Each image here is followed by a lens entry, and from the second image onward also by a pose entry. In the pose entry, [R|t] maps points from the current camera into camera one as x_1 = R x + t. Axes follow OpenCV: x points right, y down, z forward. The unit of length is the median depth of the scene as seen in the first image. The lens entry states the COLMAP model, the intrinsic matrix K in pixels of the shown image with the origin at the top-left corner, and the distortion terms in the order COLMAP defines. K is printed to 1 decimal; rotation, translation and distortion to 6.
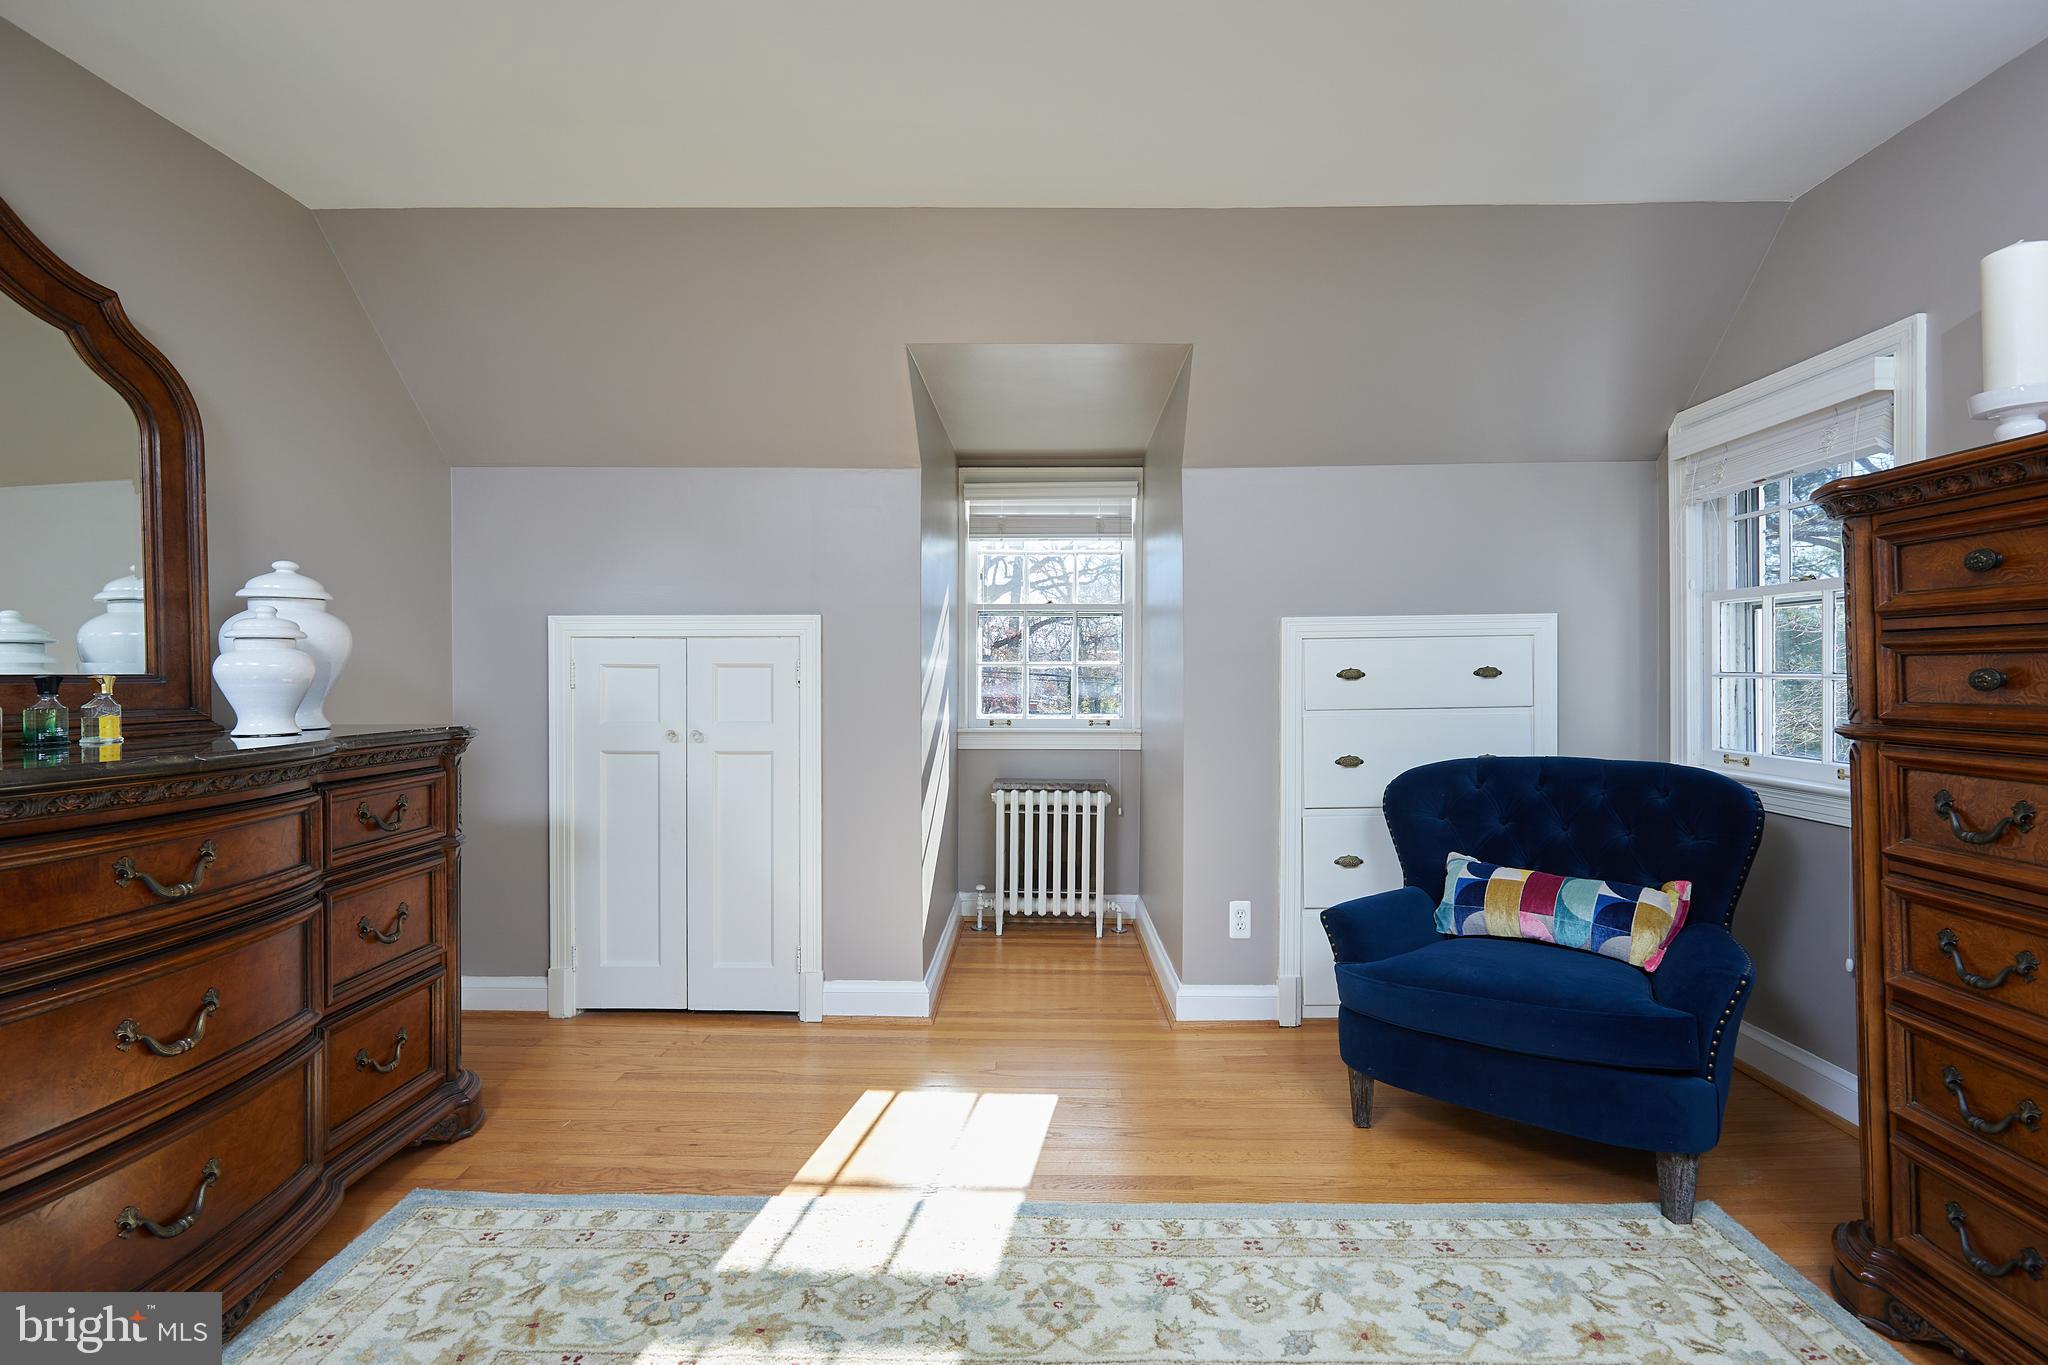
lens RADIAL K [[940.5, 0, 1028.1], [0, 940.5, 681.6], [0, 0, 1]] dist [0.005495, -0.000295]
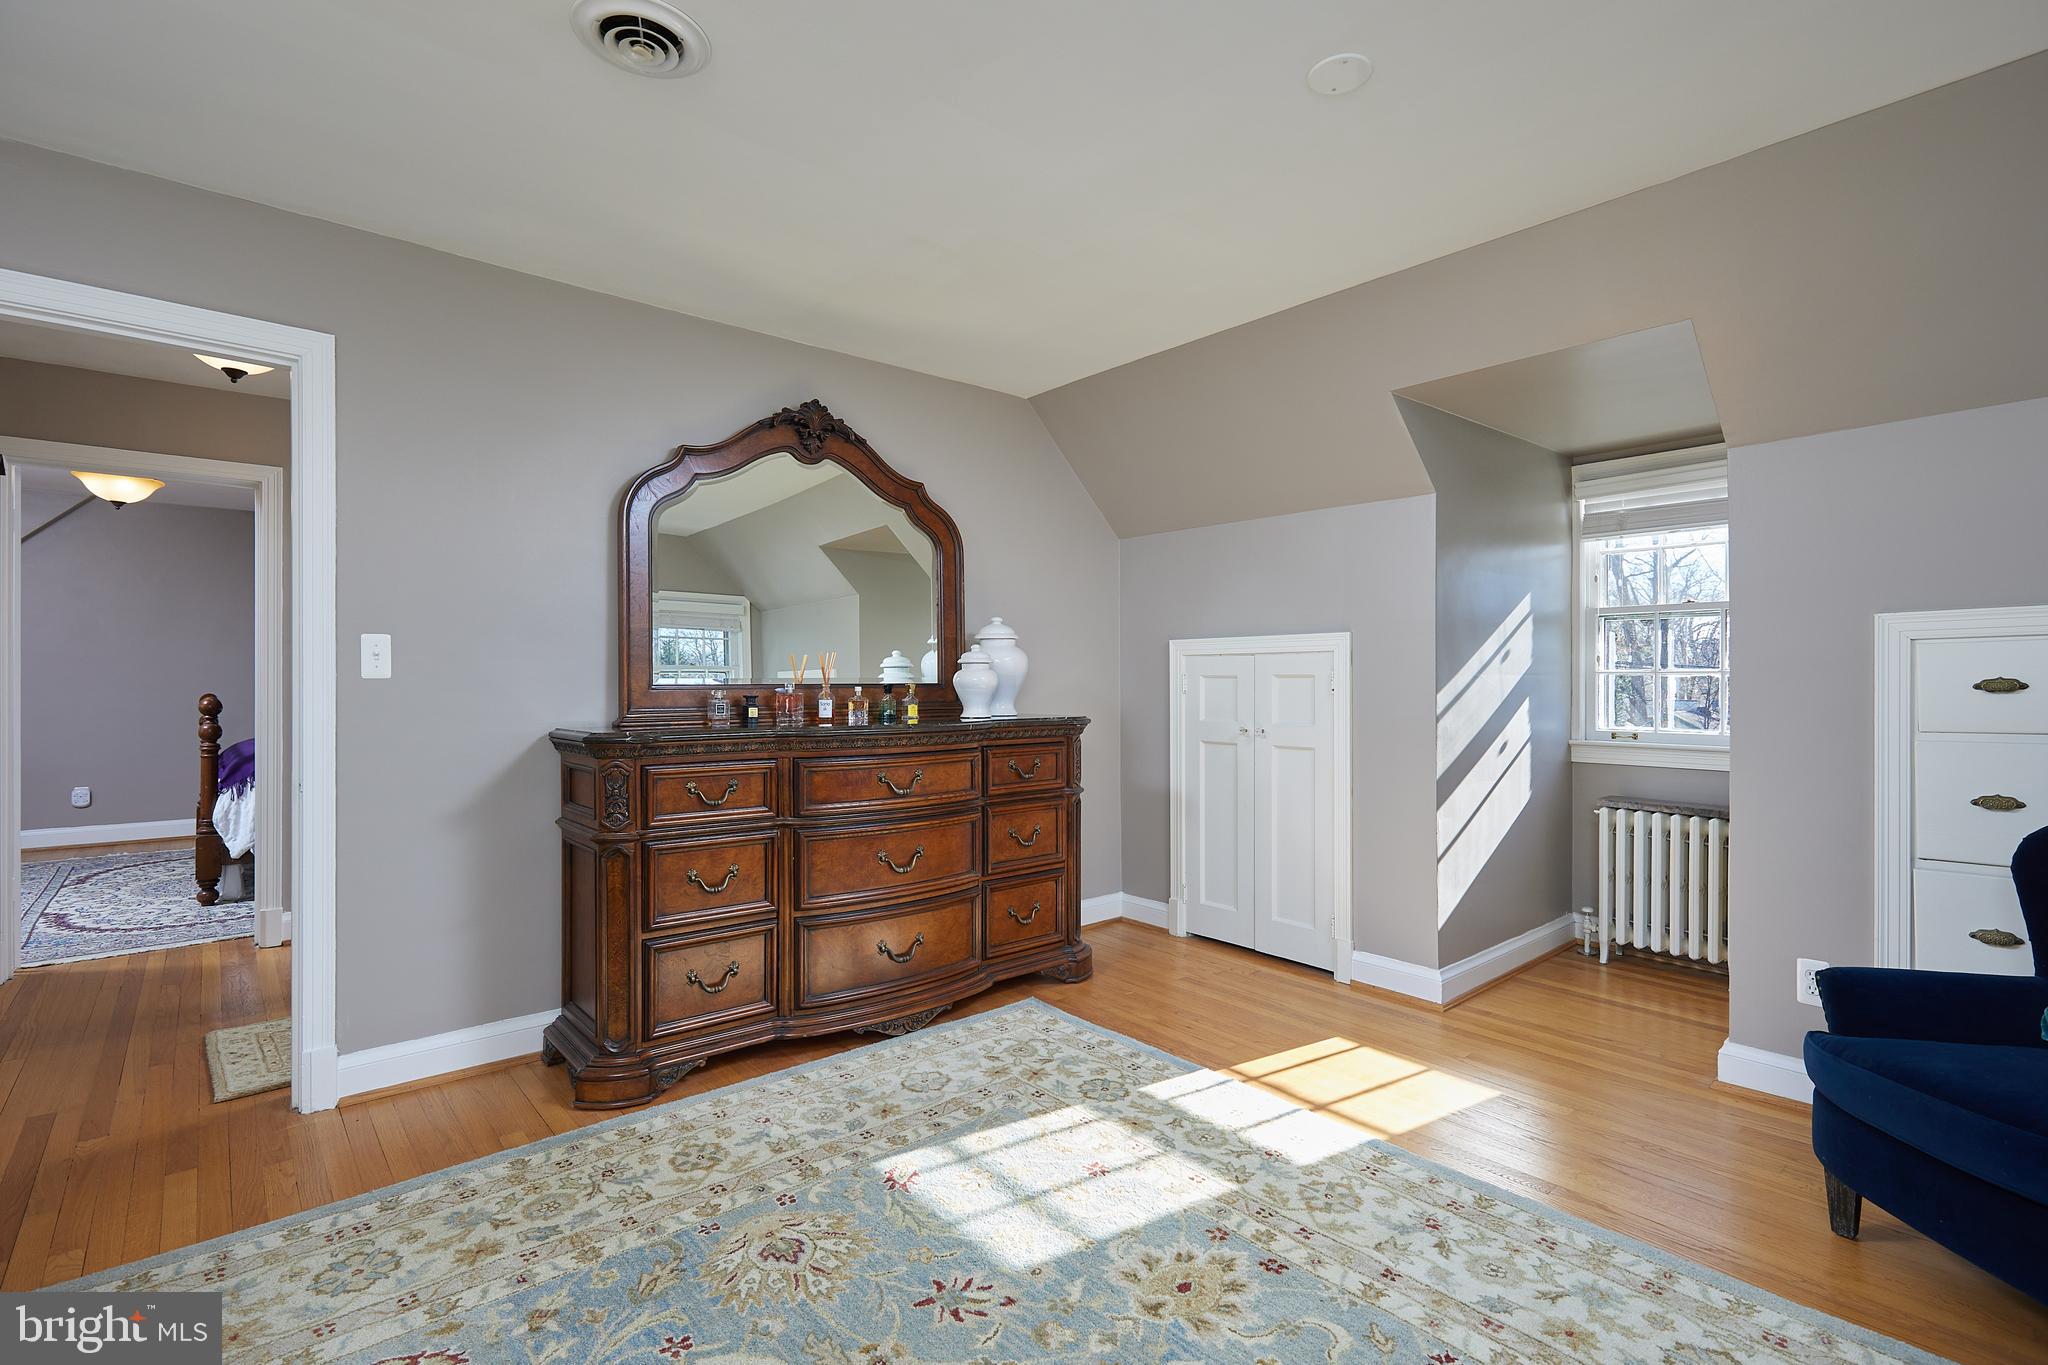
lens RADIAL K [[940.5, 0, 1021.6], [0, 940.5, 675.7], [0, 0, 1]] dist [0.005495, -0.000295]
pose [[0.662015, -0.003055, -0.749484, 0.570960], [-0.005786, 0.999941, -0.009186, -0.006558], [0.749468, 0.010418, 0.661958, -0.104483]]
